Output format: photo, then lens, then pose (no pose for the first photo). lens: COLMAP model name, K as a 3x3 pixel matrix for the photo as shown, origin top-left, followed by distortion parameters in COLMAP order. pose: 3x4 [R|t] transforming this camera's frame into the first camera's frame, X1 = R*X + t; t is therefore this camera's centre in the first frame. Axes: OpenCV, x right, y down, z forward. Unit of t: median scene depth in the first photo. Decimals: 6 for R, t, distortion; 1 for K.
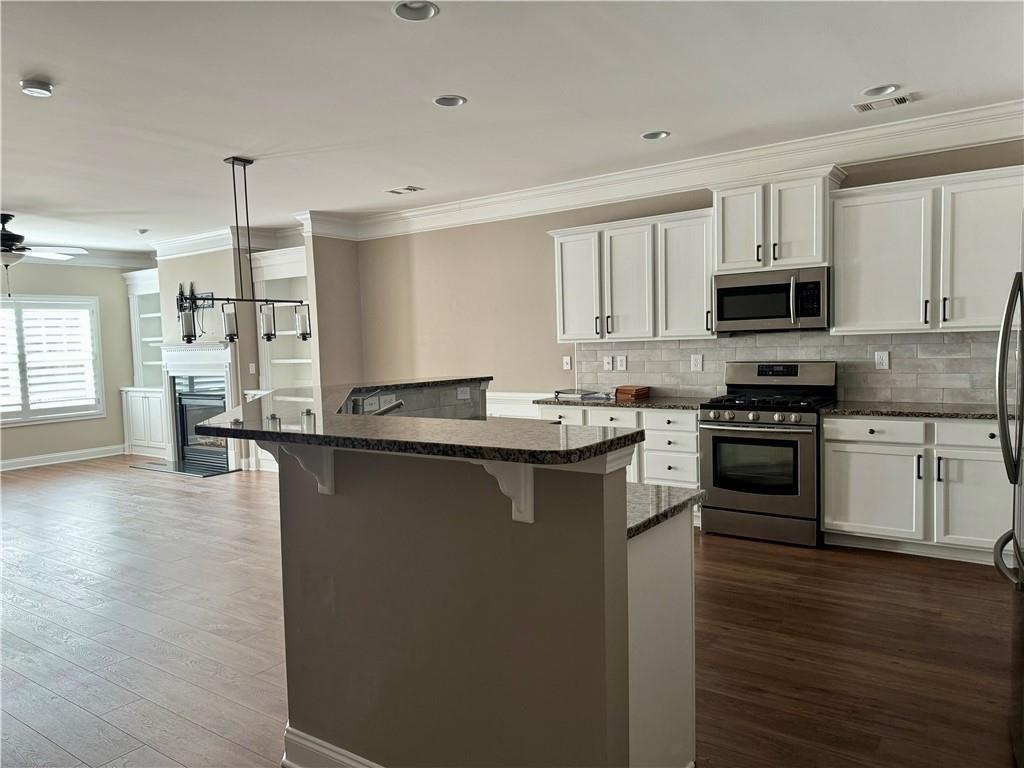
lens RADIAL K [[714.1, 0, 513.7], [0, 714.1, 385.9], [0, 0, 1]] dist [-0.002429, -0.004448]
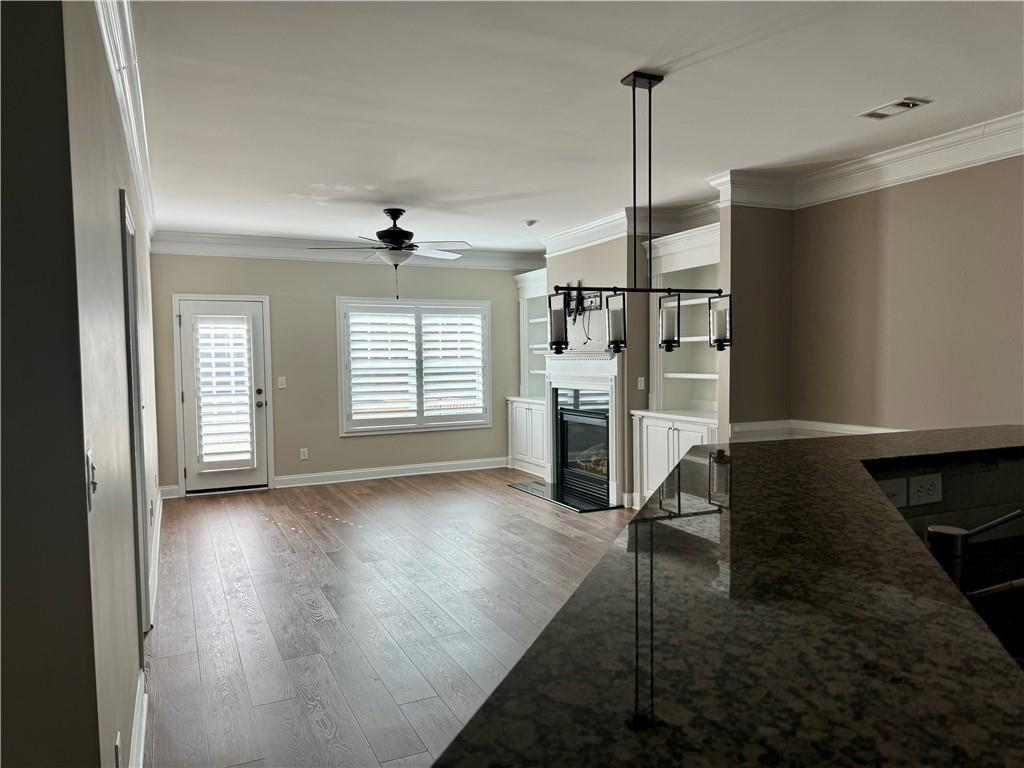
lens RADIAL K [[717.4, 0, 514.3], [0, 717.4, 405.9], [0, 0, 1]] dist [0.146560, -0.001256]
pose [[0.866131, 0.050861, -0.497222, -0.082411], [-0.042798, 0.998702, 0.027605, -0.015234], [0.497981, -0.002630, 0.867184, 0.216149]]
